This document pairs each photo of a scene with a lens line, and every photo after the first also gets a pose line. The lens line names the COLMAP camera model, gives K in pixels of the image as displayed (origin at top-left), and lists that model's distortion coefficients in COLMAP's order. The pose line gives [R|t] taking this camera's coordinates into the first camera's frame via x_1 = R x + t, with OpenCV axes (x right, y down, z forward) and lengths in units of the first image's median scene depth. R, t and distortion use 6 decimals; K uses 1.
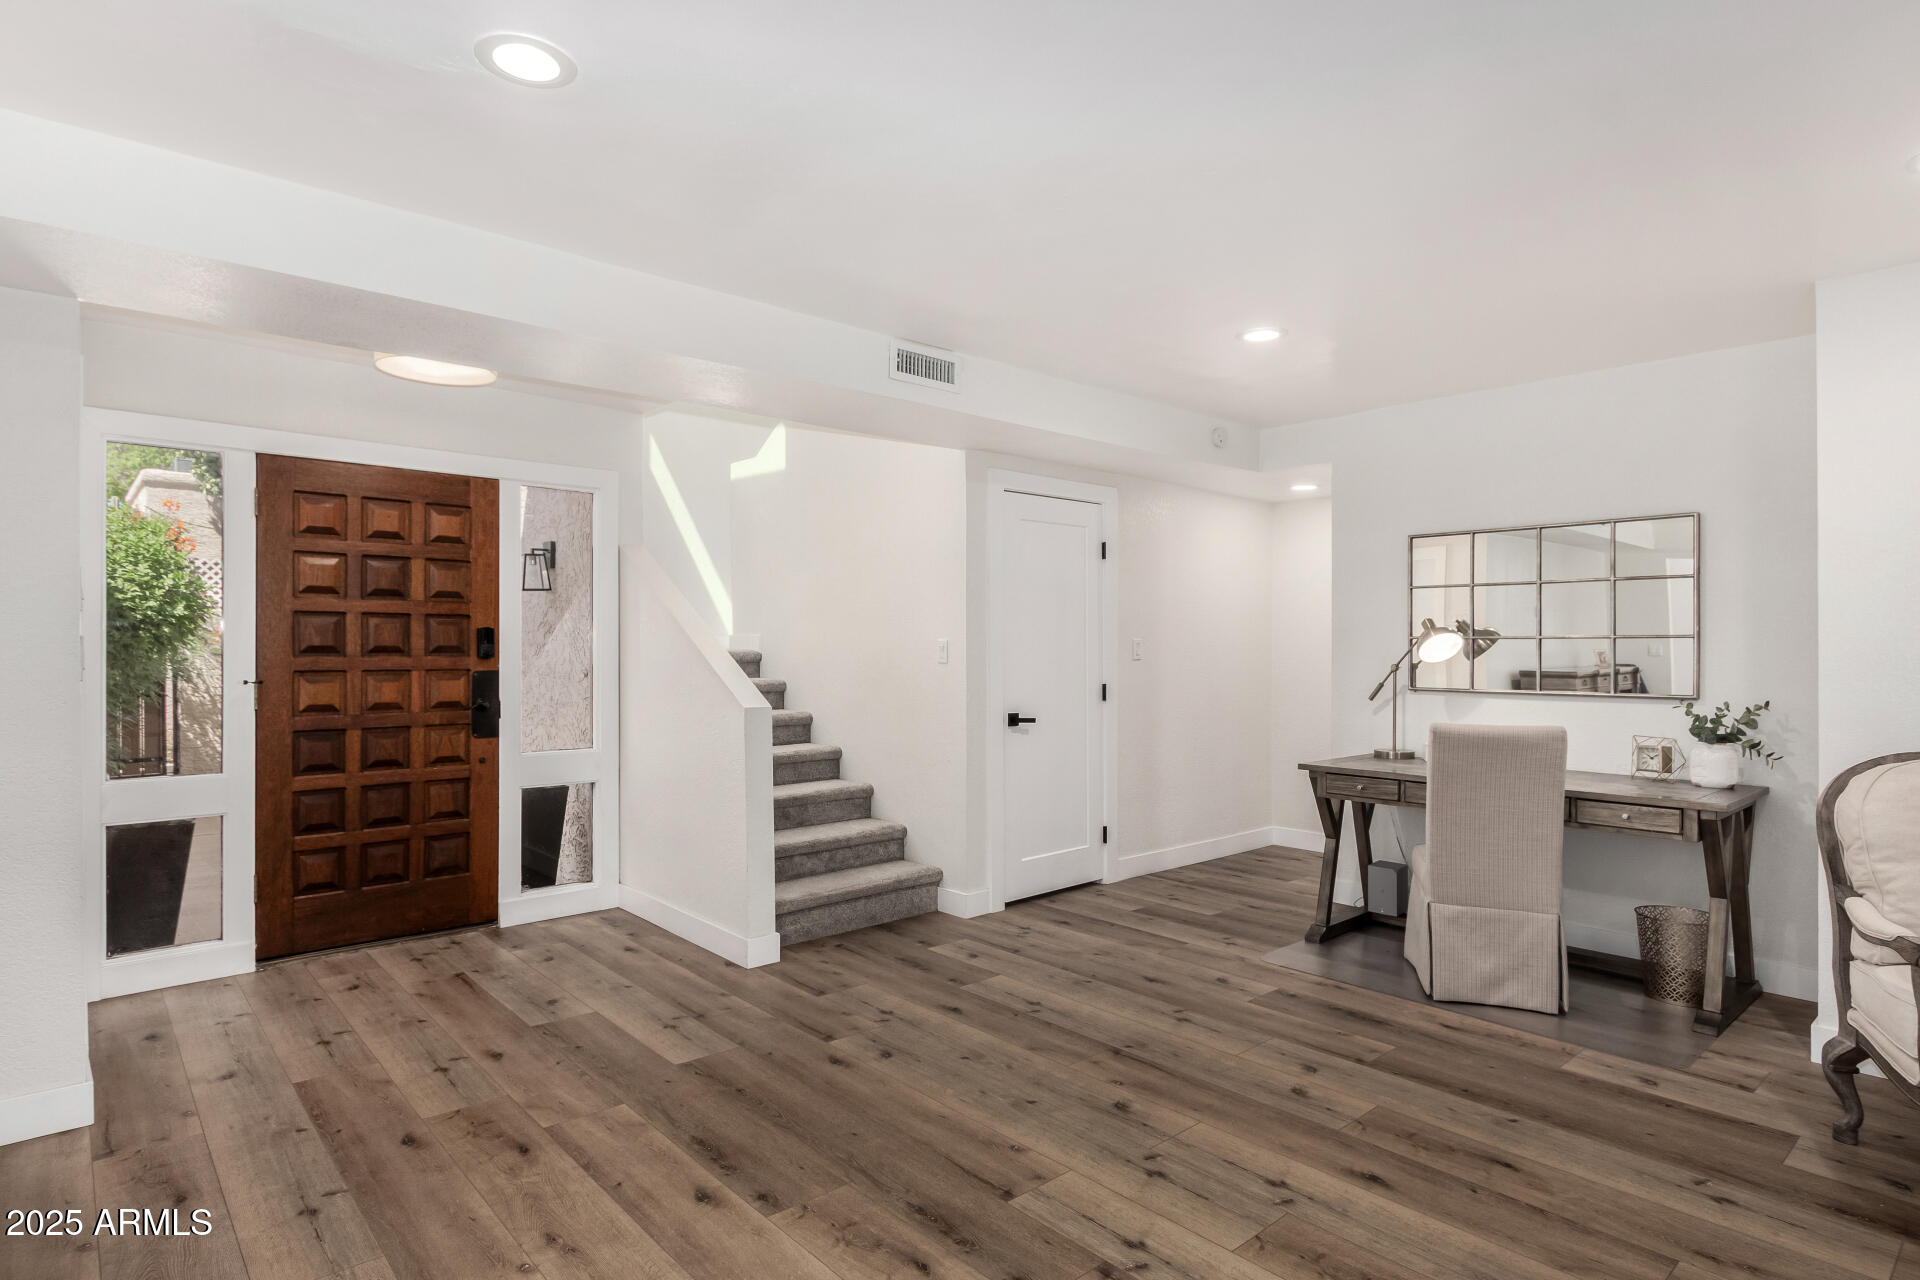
lens RADIAL K [[1025.8, 0, 959.5], [0, 1025.8, 643.7], [0, 0, 1]] dist [0.004582, -0.002566]
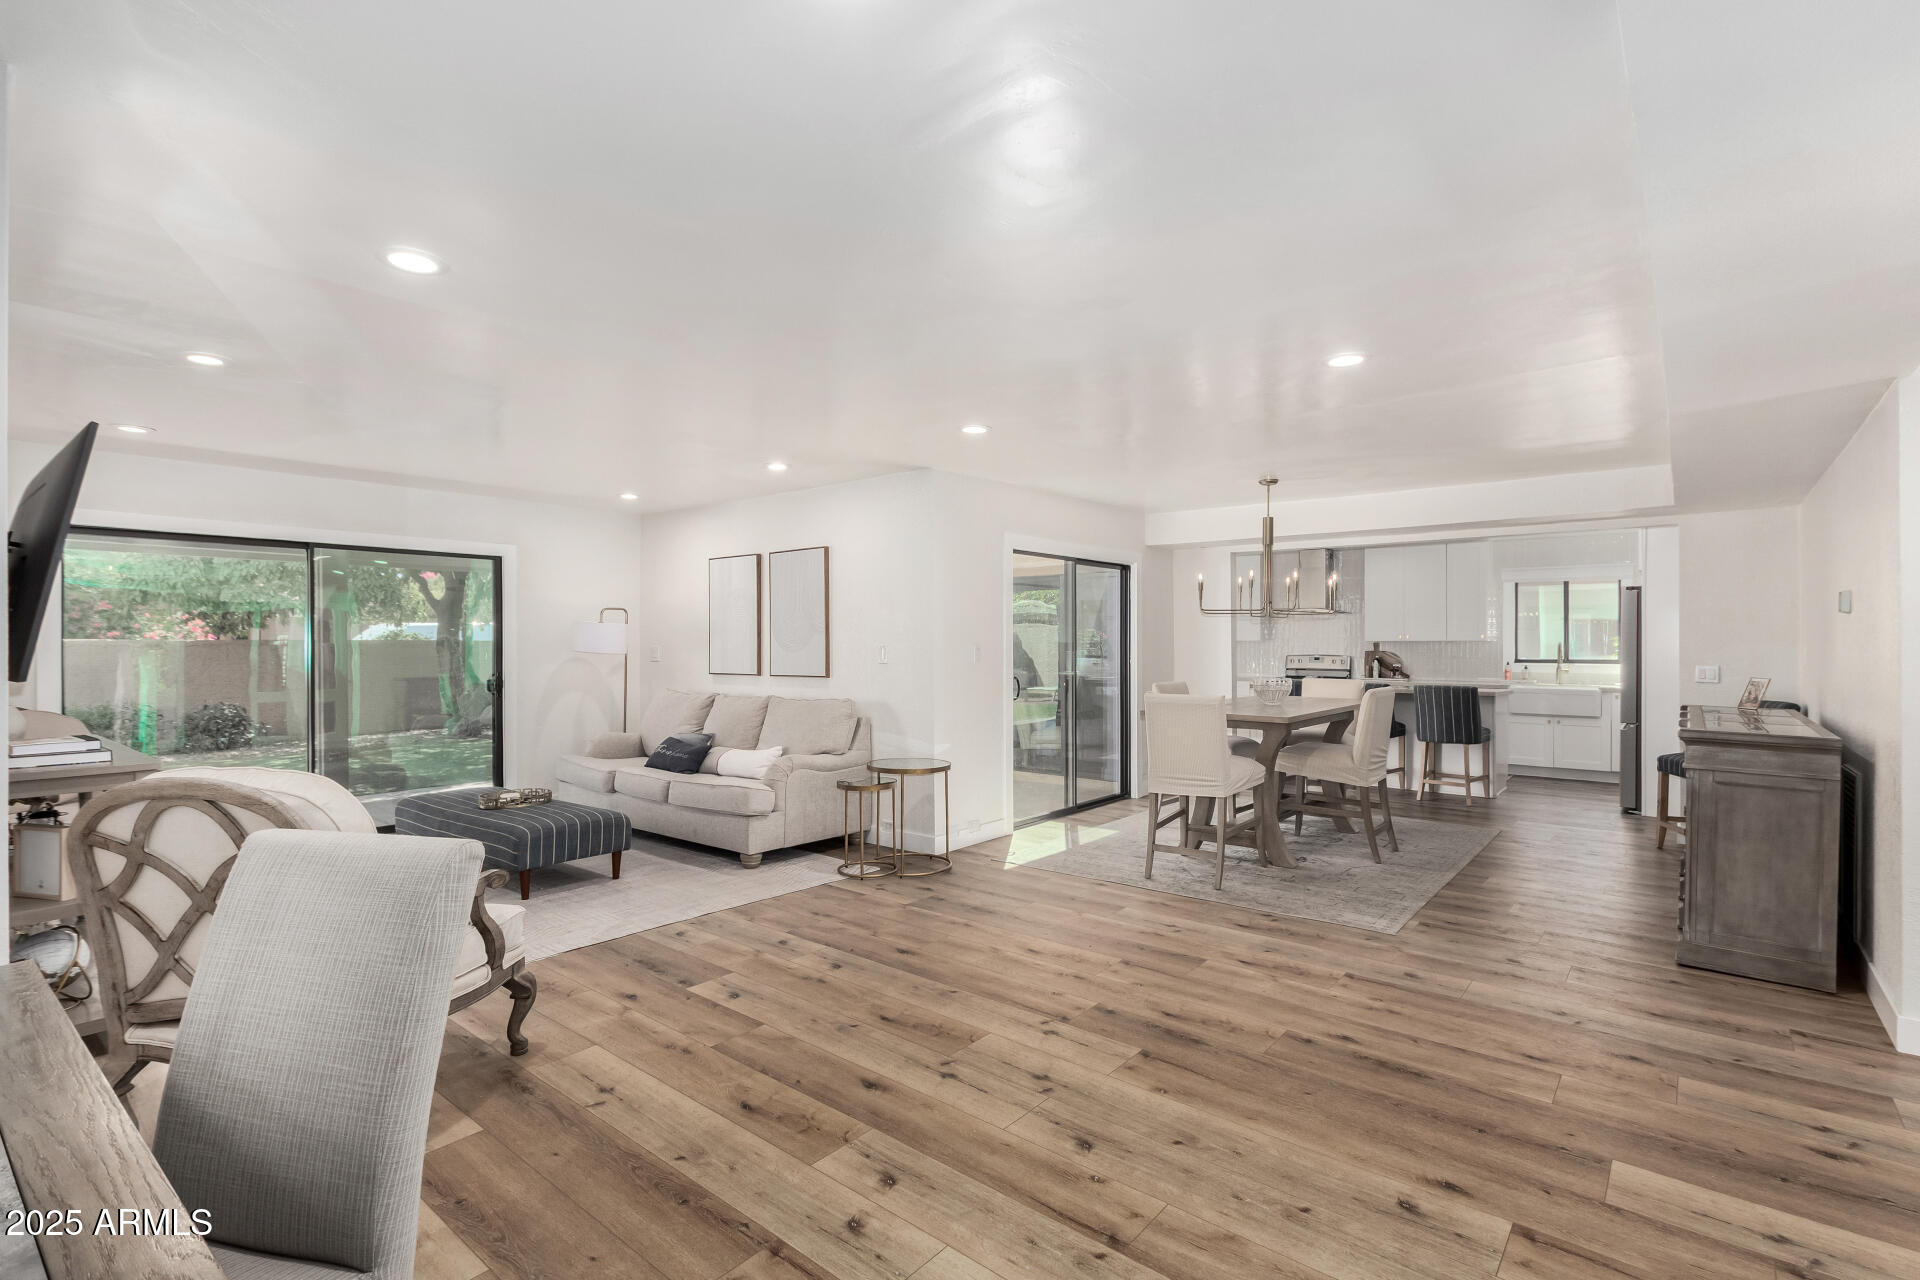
lens RADIAL K [[886.3, 0, 962.9], [0, 886.3, 642.7], [0, 0, 1]] dist [0.005337, -0.001776]
pose [[-0.988483, -0.003260, -0.151294, 0.275773], [-0.002964, 0.999993, -0.002184, -0.007482], [0.151300, -0.001711, -0.988486, 1.254617]]
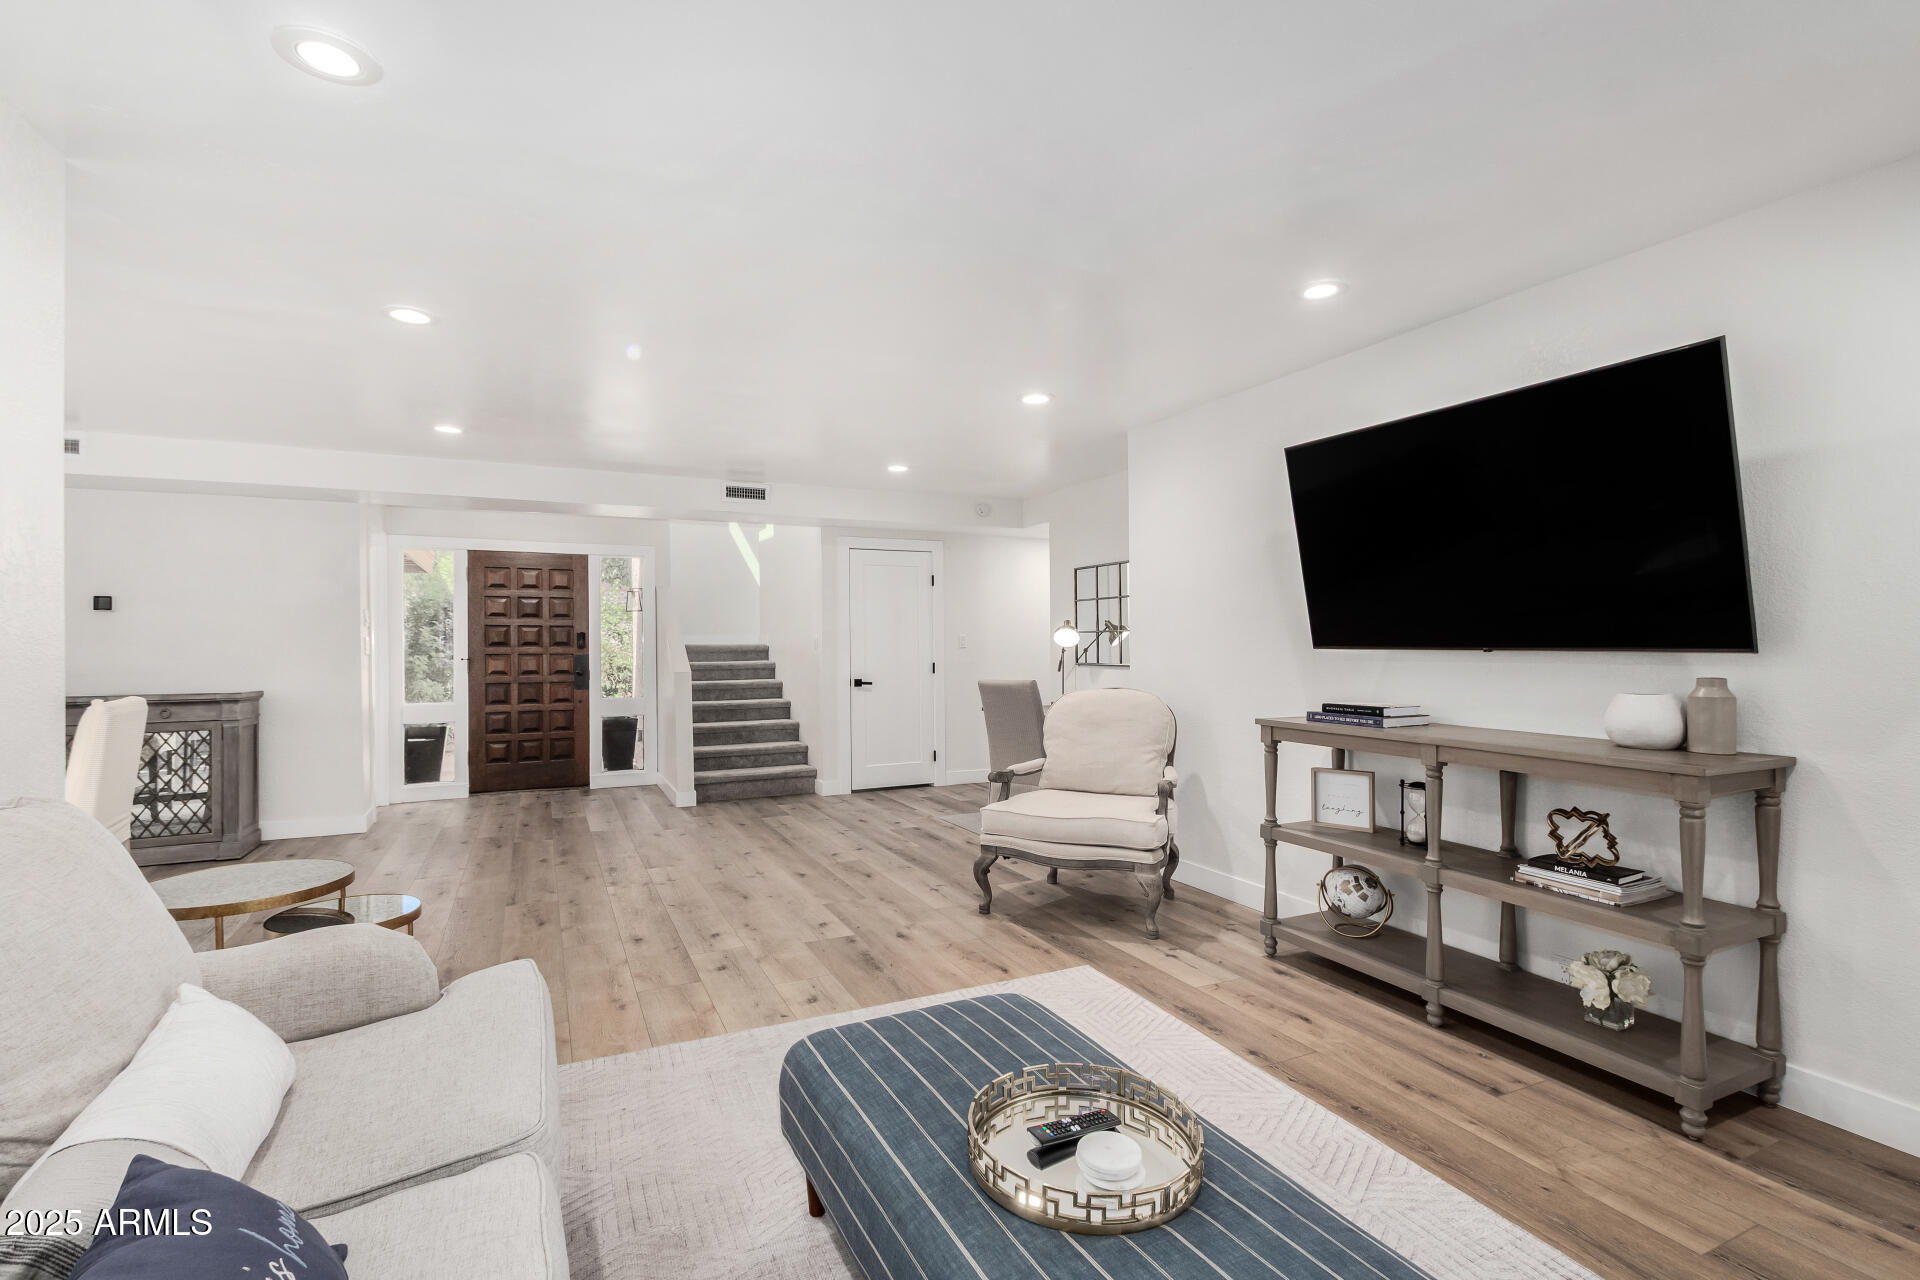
lens RADIAL K [[886.3, 0, 966.7], [0, 886.3, 642.7], [0, 0, 1]] dist [0.005337, -0.001776]
pose [[0.962585, -0.007511, -0.270876, 0.766481], [0.006991, 0.999971, -0.002886, 0.015863], [0.270890, 0.000884, 0.962610, -0.453501]]
